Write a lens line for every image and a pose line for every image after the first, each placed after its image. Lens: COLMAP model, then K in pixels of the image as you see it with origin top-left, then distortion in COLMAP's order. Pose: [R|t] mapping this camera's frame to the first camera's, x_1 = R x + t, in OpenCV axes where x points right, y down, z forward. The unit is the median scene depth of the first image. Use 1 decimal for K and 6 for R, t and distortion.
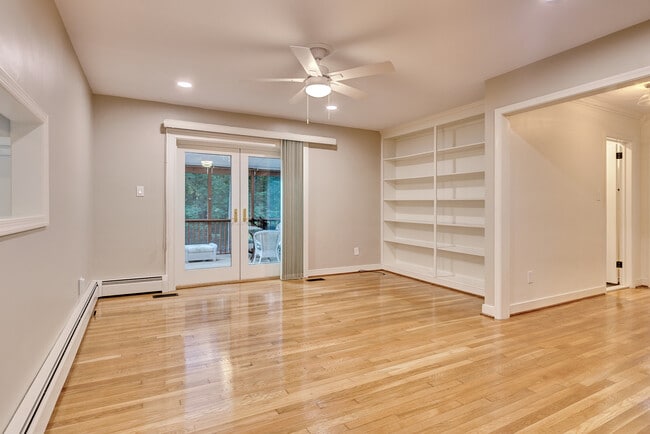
lens RADIAL K [[351.1, 0, 330.0], [0, 351.1, 207.5], [0, 0, 1]] dist [-0.005479, -0.000545]
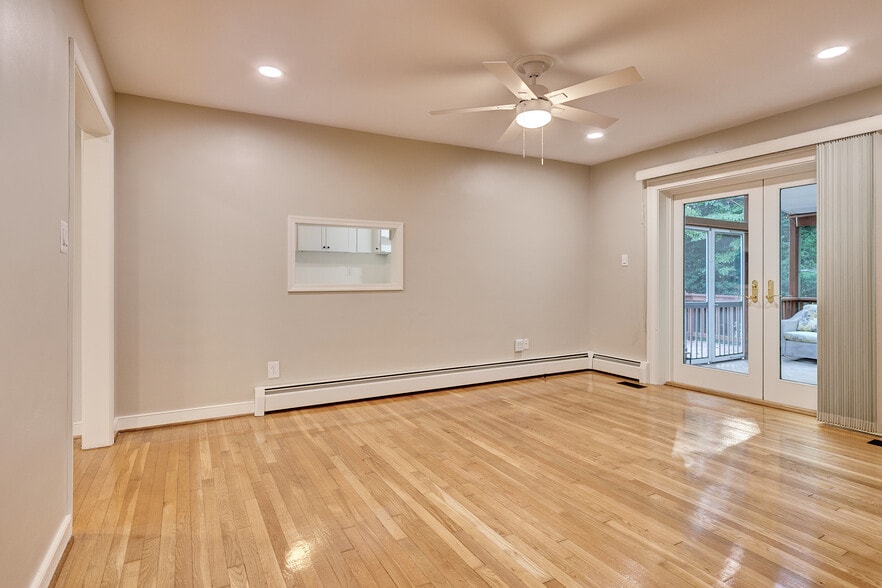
lens RADIAL K [[476.4, 0, 447.7], [0, 476.4, 281.2], [0, 0, 1]] dist [-0.005479, -0.000545]
pose [[0.009493, 0.002820, -0.999951, 0.955617], [0.000748, 0.999996, 0.002827, 0.003411], [0.999955, -0.000775, 0.009491, 0.809752]]
